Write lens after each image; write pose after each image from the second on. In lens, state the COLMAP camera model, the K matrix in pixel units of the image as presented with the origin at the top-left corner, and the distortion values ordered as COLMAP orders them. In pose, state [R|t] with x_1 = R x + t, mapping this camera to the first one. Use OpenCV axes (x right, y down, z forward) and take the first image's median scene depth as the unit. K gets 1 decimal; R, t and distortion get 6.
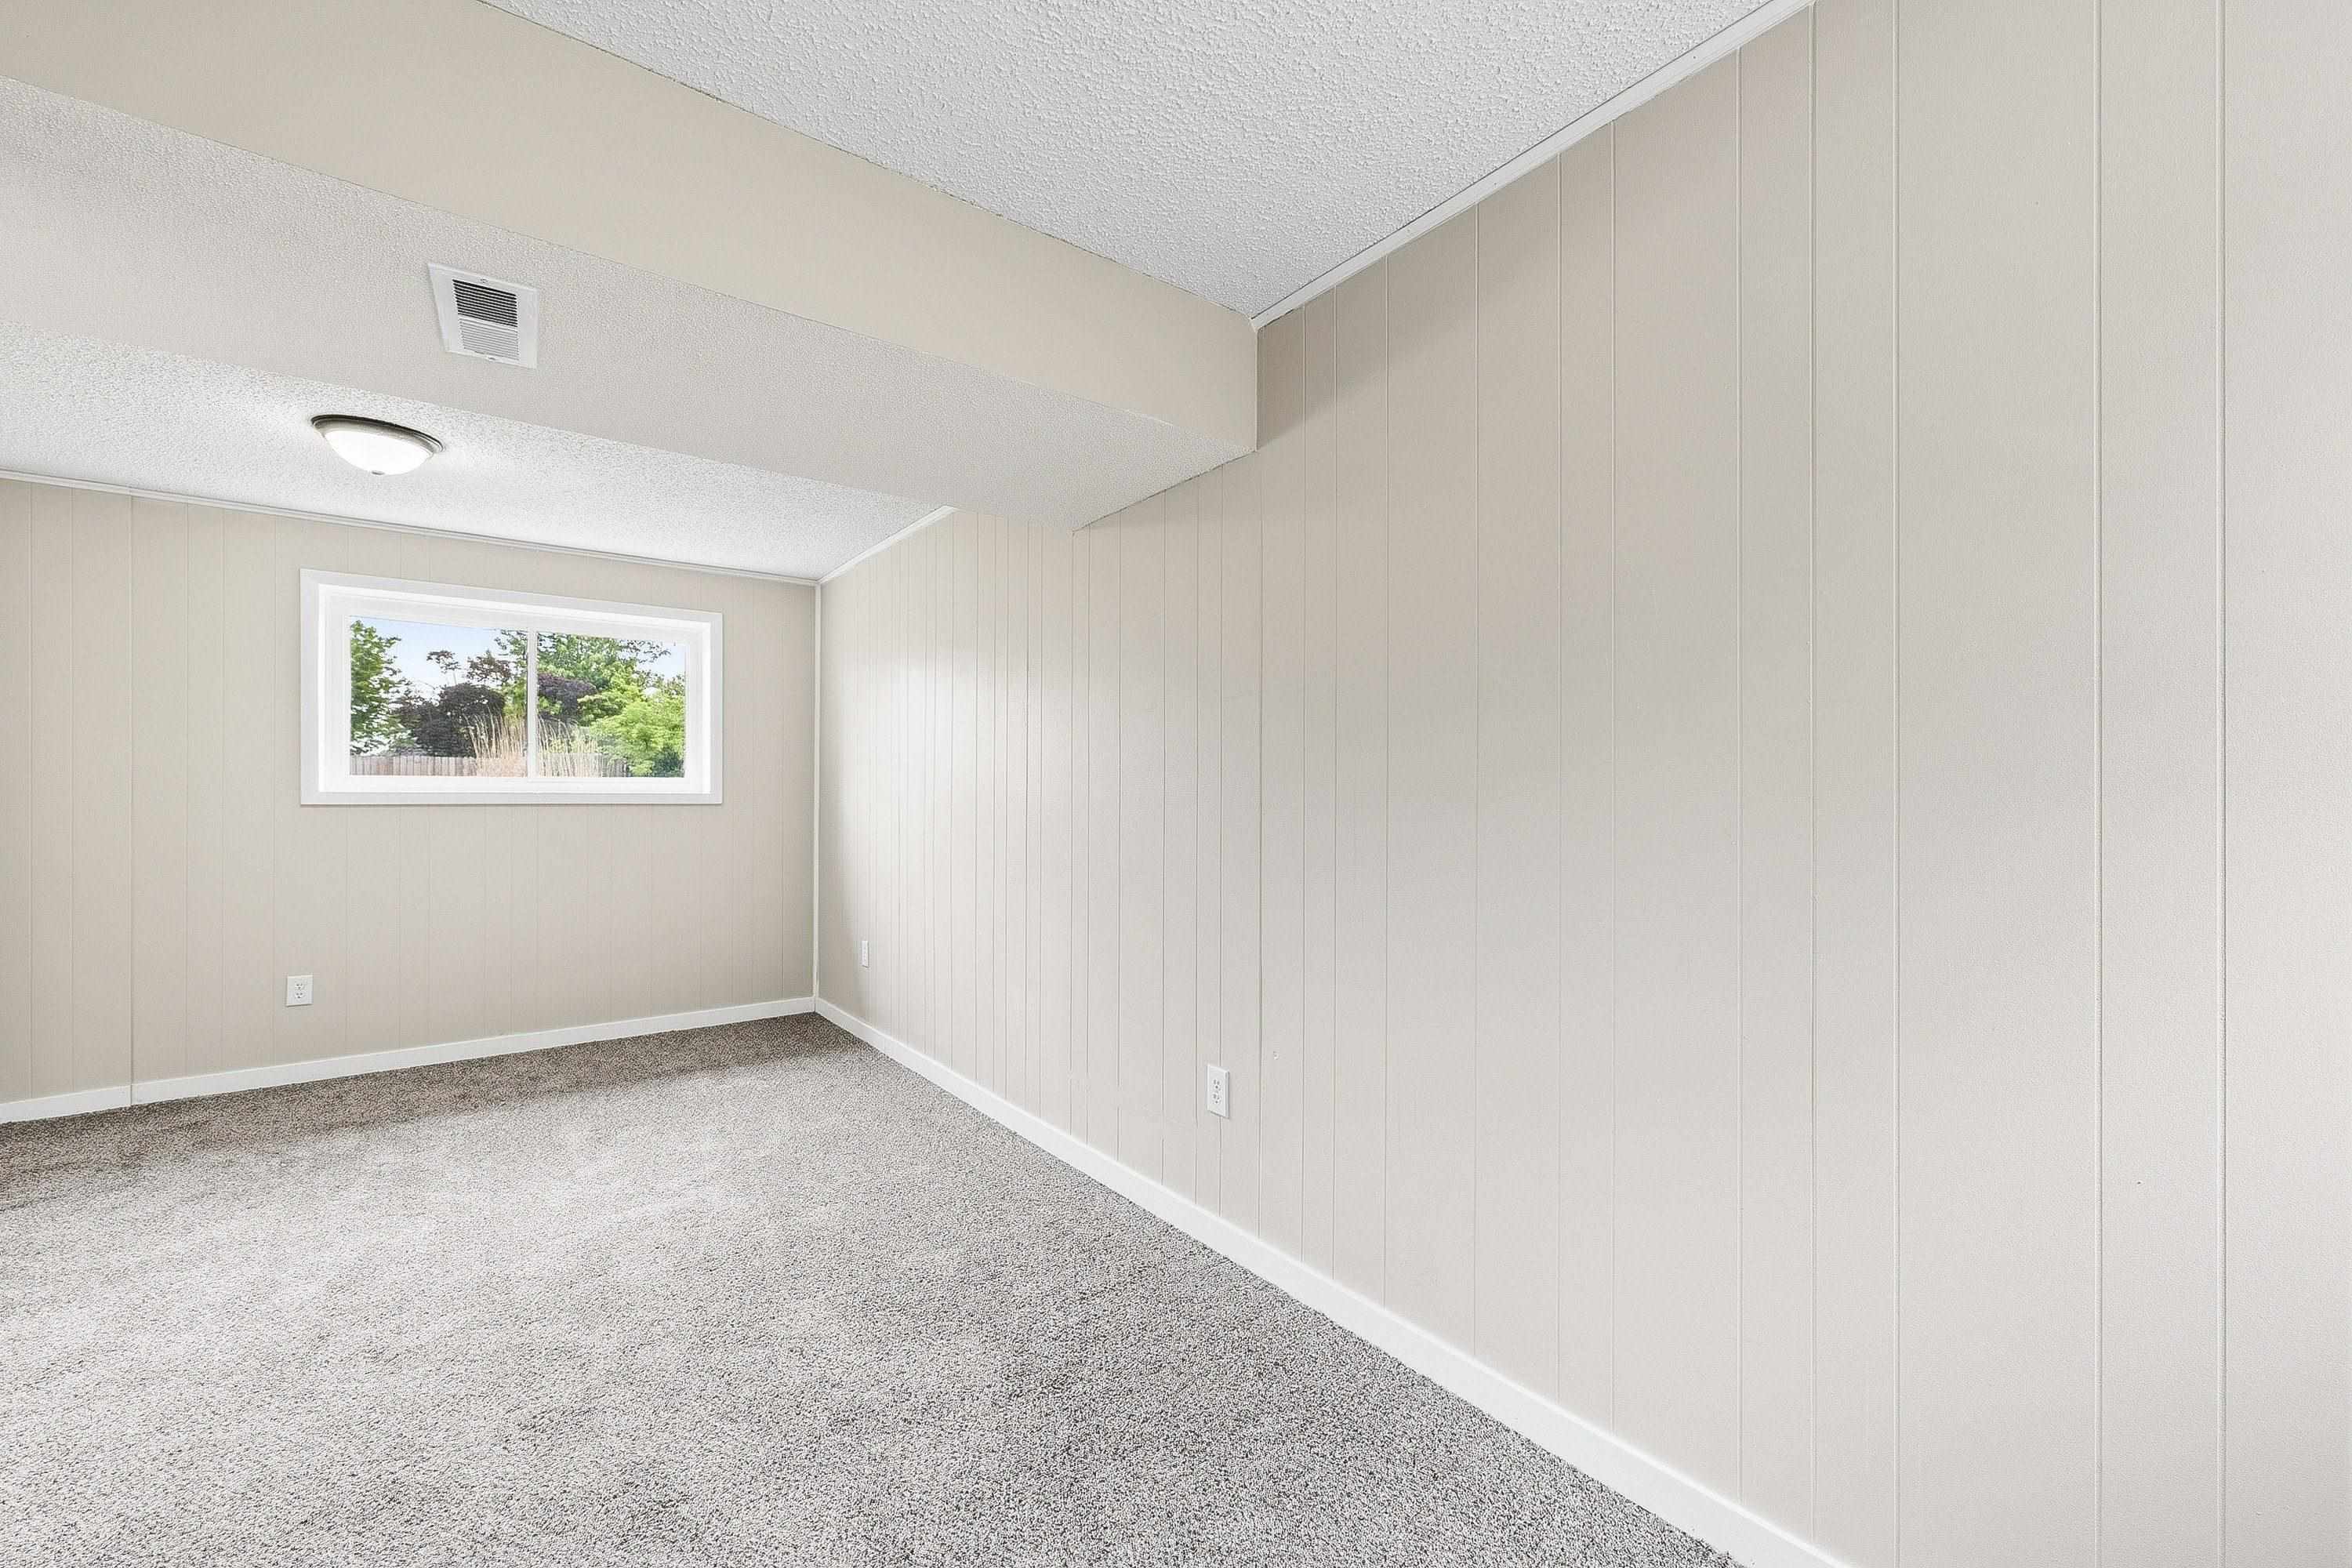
lens RADIAL K [[926.4, 0, 1178.8], [0, 926.4, 792.3], [0, 0, 1]] dist [0.000194, 0.000053]
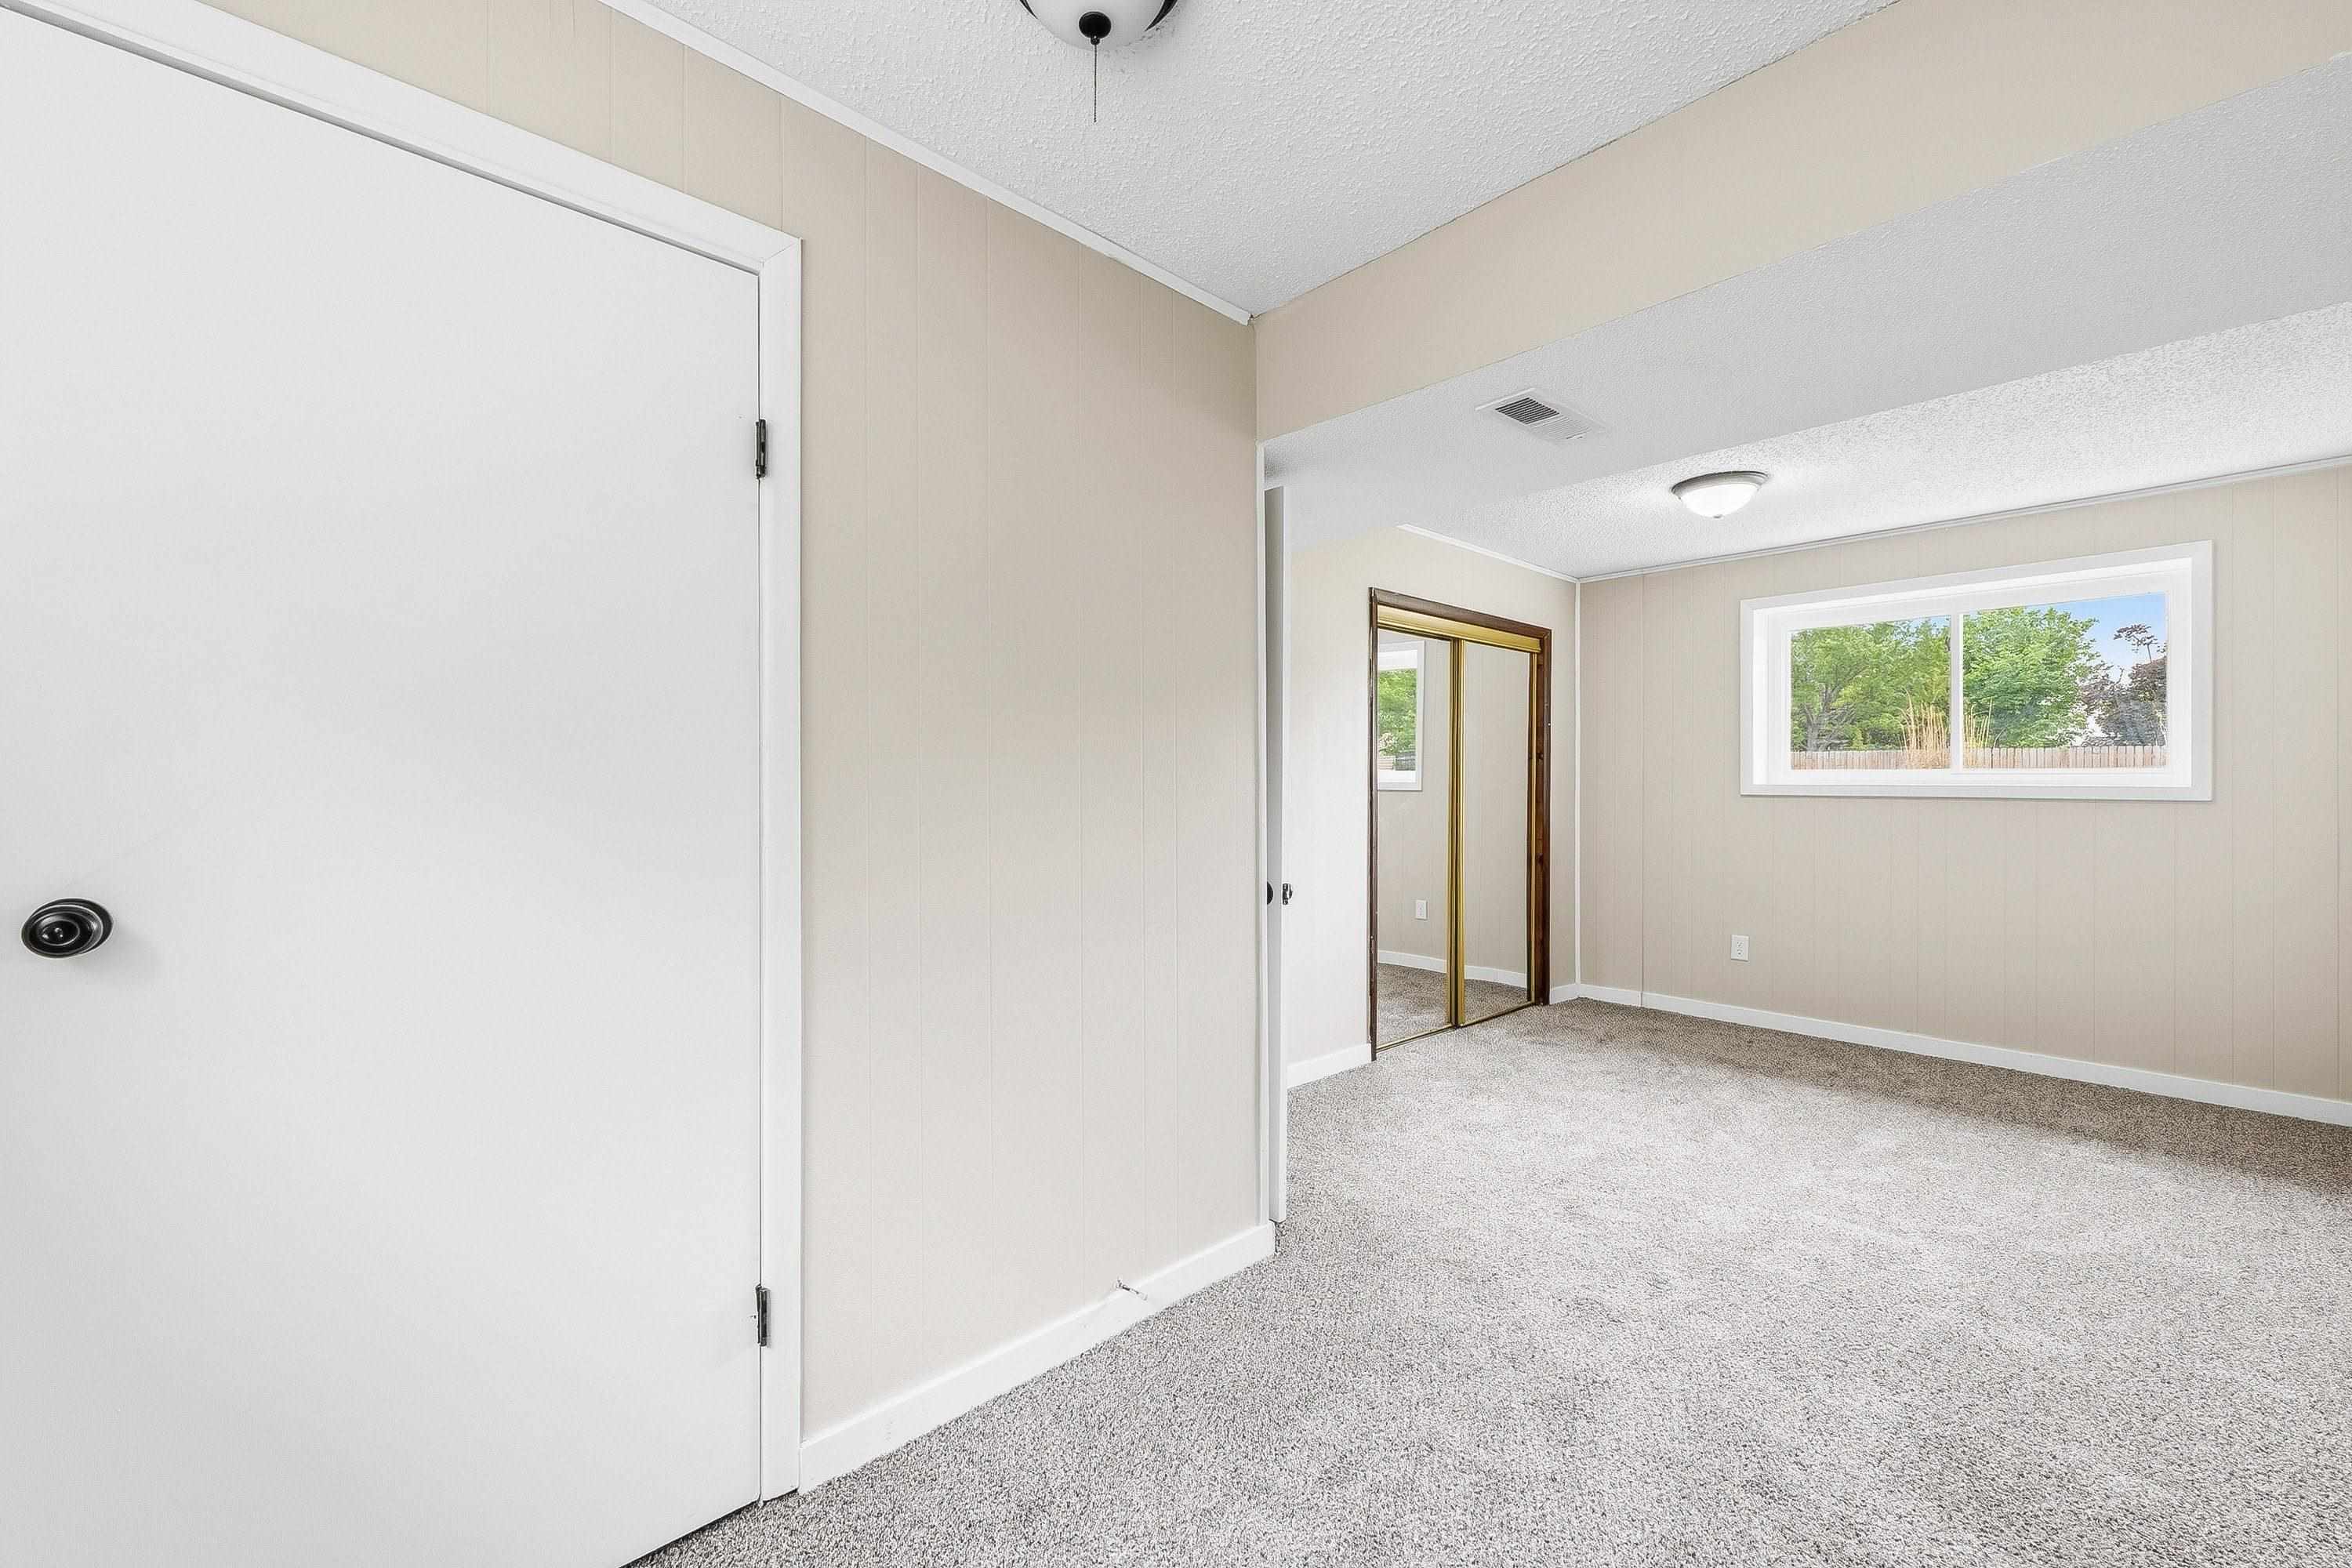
lens RADIAL K [[936.0, 0, 1176.0], [0, 936.0, 776.3], [0, 0, 1]] dist [-0.001329, -0.000317]
pose [[0.092115, -0.008923, -0.995708, 0.226681], [-0.001334, 0.999958, -0.009084, 0.001151], [0.995748, 0.002165, 0.092099, 0.166201]]
